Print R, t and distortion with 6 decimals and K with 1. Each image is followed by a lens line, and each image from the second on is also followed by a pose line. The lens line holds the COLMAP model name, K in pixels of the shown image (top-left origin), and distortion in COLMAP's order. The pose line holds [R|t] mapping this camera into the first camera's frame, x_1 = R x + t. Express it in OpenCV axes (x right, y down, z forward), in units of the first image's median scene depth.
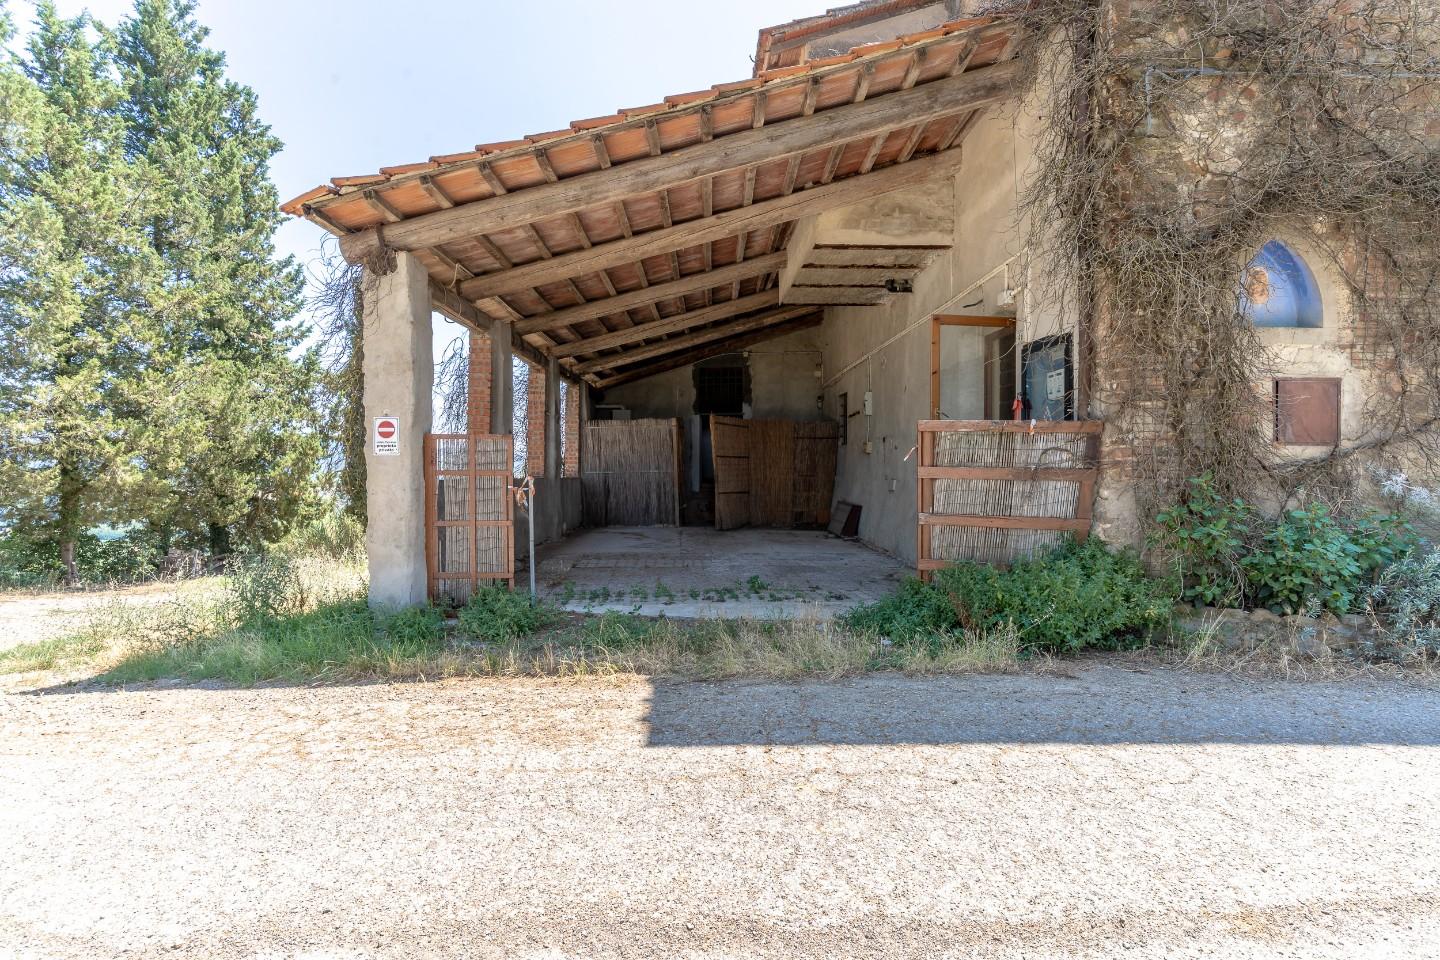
lens RADIAL K [[687.2, 0, 720.0], [0, 687.2, 480.0], [0, 0, 1]] dist [-0.000918, -0.000394]
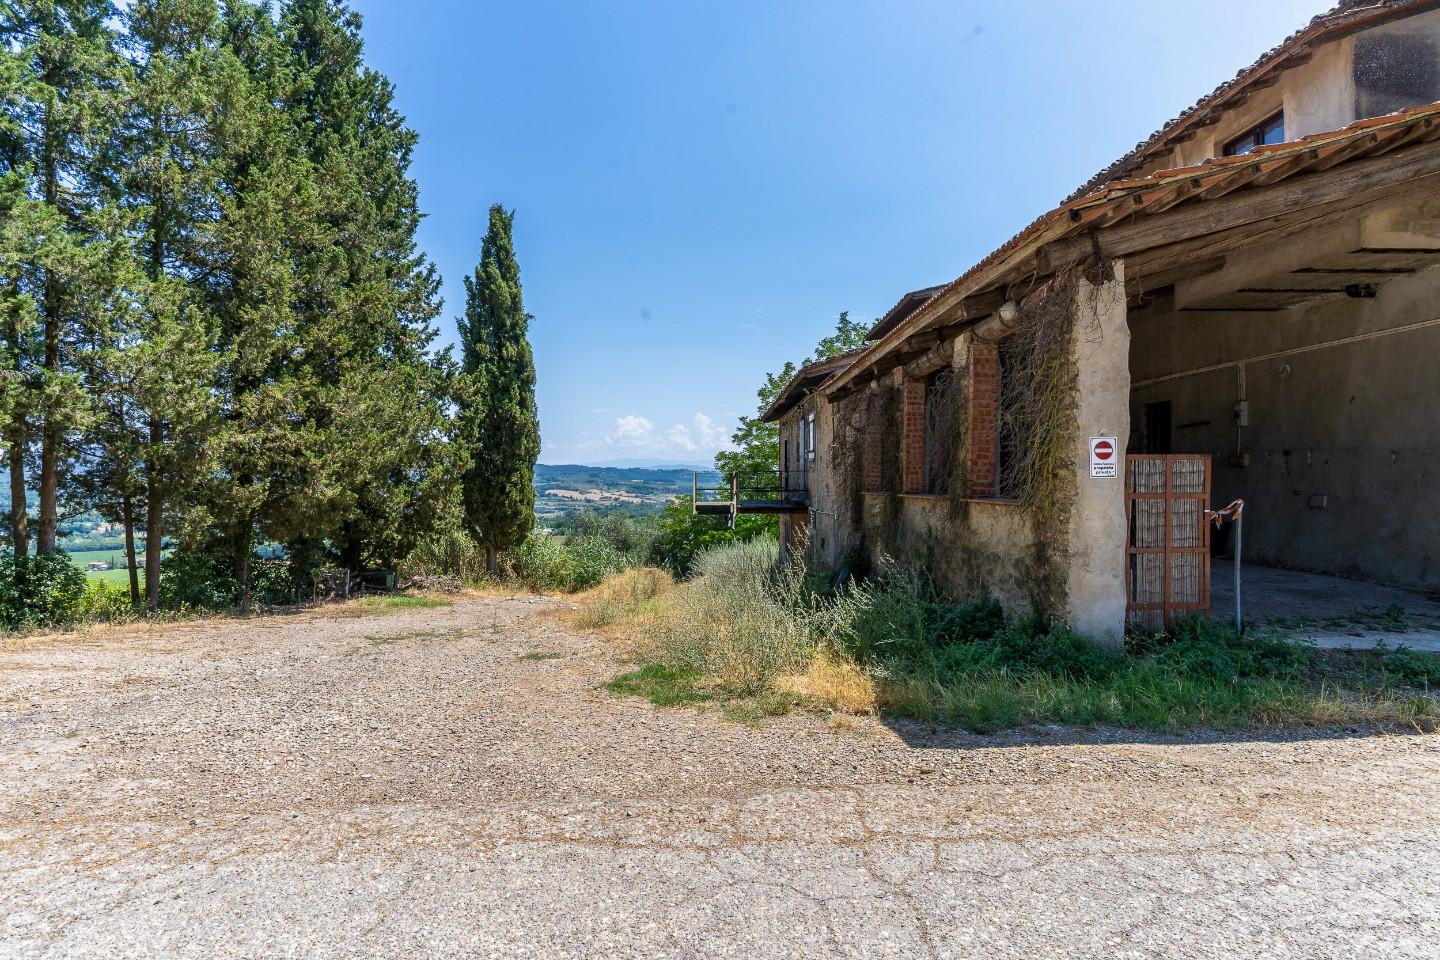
lens RADIAL K [[722.1, 0, 722.6], [0, 722.1, 477.4], [0, 0, 1]] dist [0.004285, -0.000077]
pose [[0.999947, -0.002613, 0.009934, -0.979812], [0.002743, 0.999910, -0.013112, -0.024452], [-0.009899, 0.013138, 0.999865, 0.026851]]
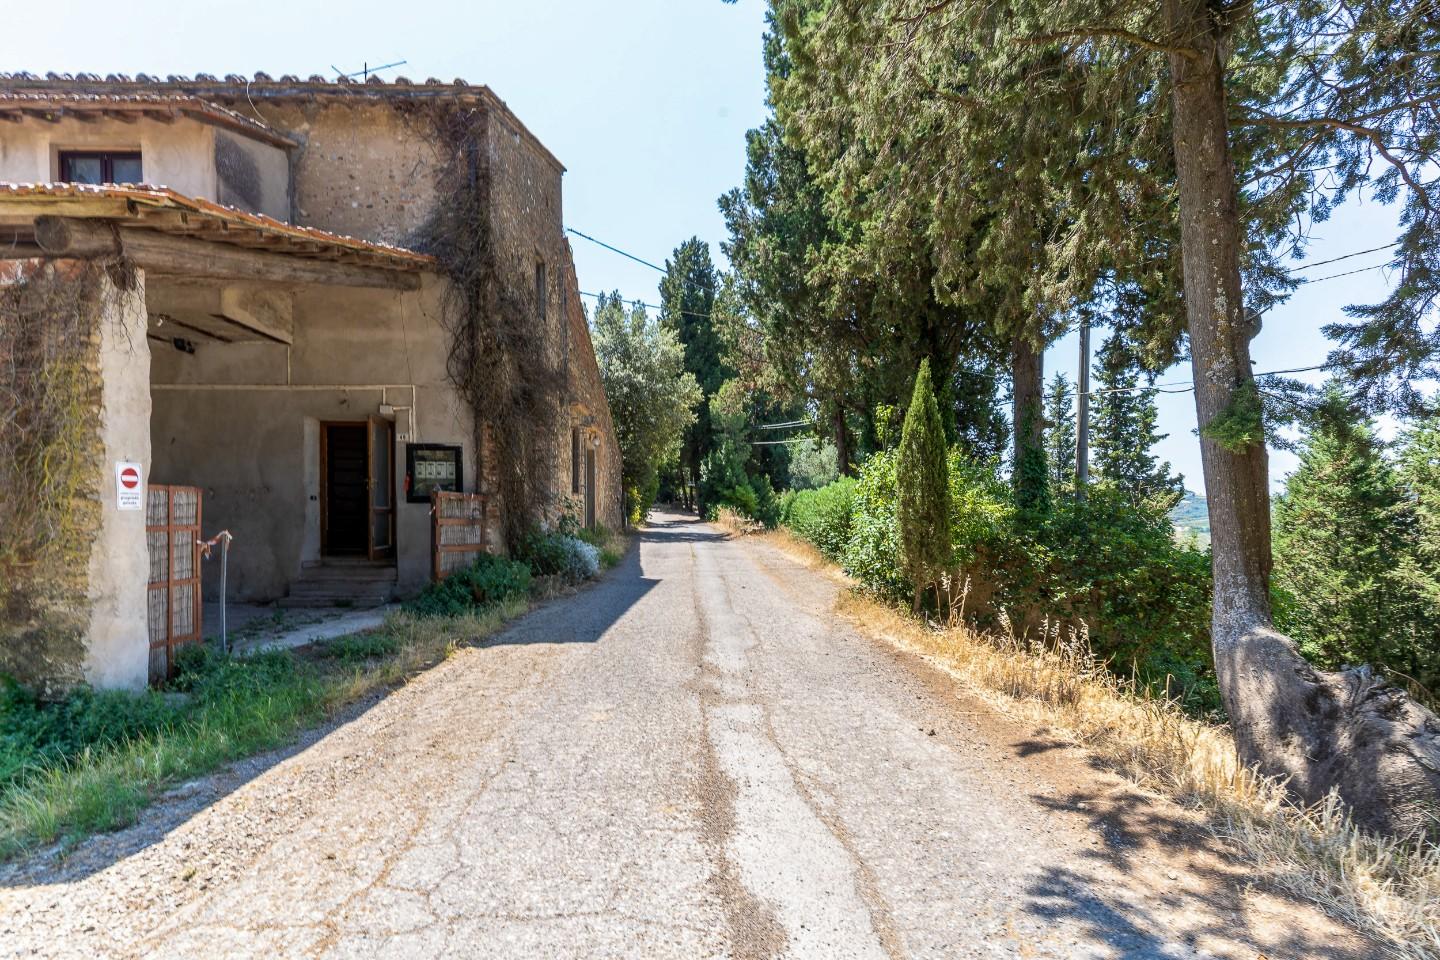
lens RADIAL K [[697.4, 0, 687.4], [0, 697.4, 528.6], [0, 0, 1]] dist [-0.000944, 0.000180]
pose [[0.026674, -0.023672, 0.999364, -1.268727], [0.008784, 0.999687, 0.023445, -0.025703], [-0.999606, 0.008153, 0.026873, 0.296262]]
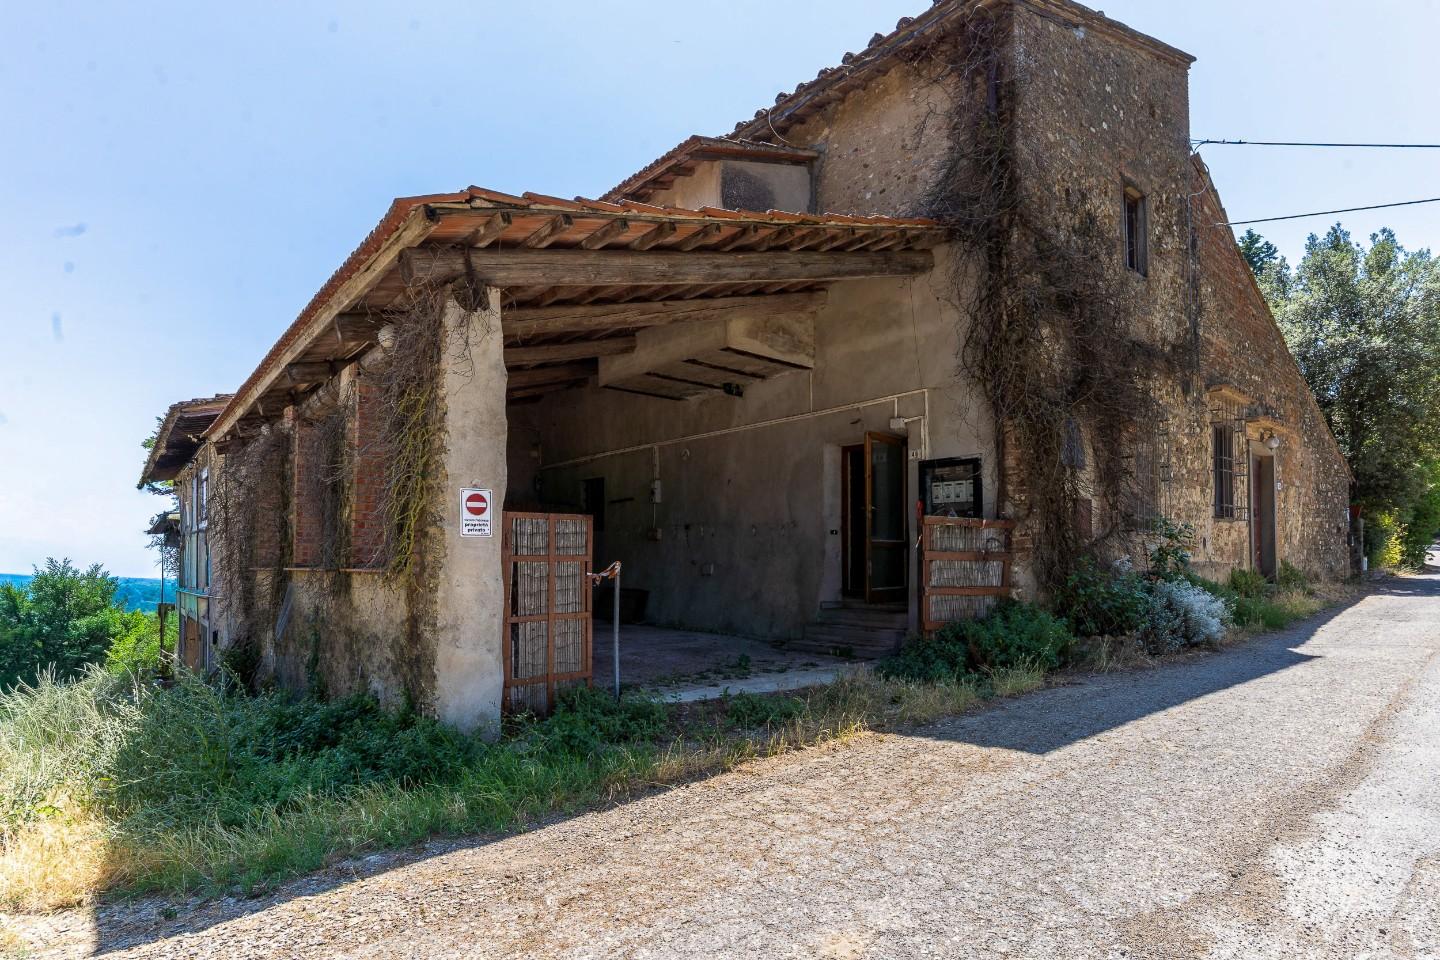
lens RADIAL K [[732.8, 0, 745.5], [0, 732.8, 550.1], [0, 0, 1]] dist [-0.001880, -0.000292]
pose [[0.757327, 0.001799, 0.653034, -0.779681], [0.014005, 0.999721, -0.018995, 0.000225], [-0.652886, 0.023532, 0.757091, 0.149209]]
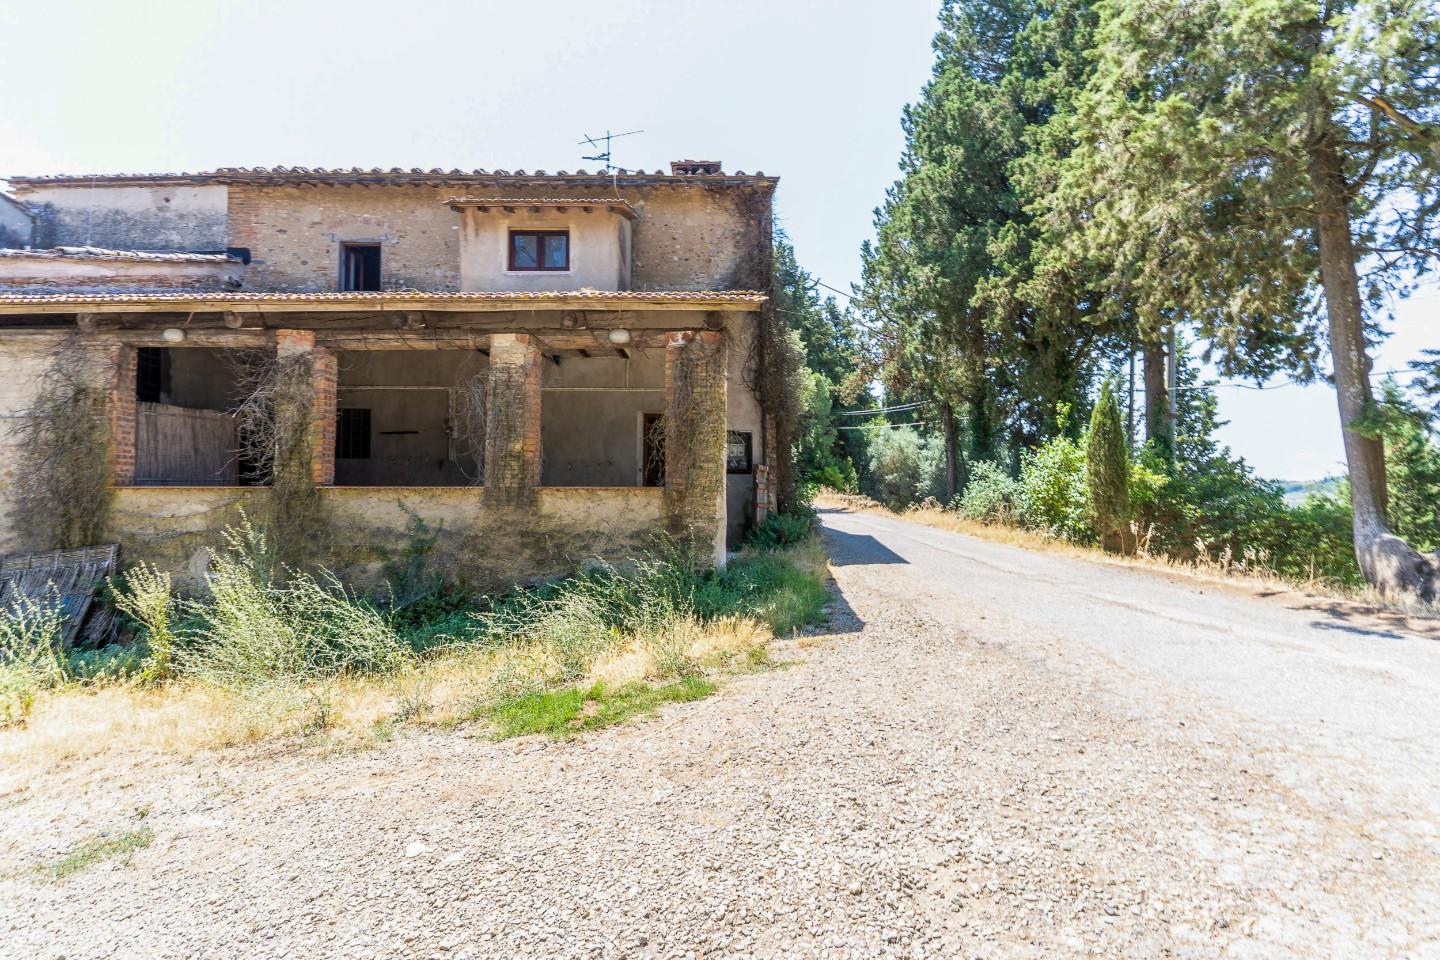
lens RADIAL K [[685.6, 0, 715.1], [0, 685.6, 489.2], [0, 0, 1]] dist [0.000749, -0.000664]
pose [[0.045898, 0.007973, 0.998914, -1.886305], [0.005326, 0.999952, -0.008226, 0.017099], [-0.998932, 0.005698, 0.045853, 0.927684]]
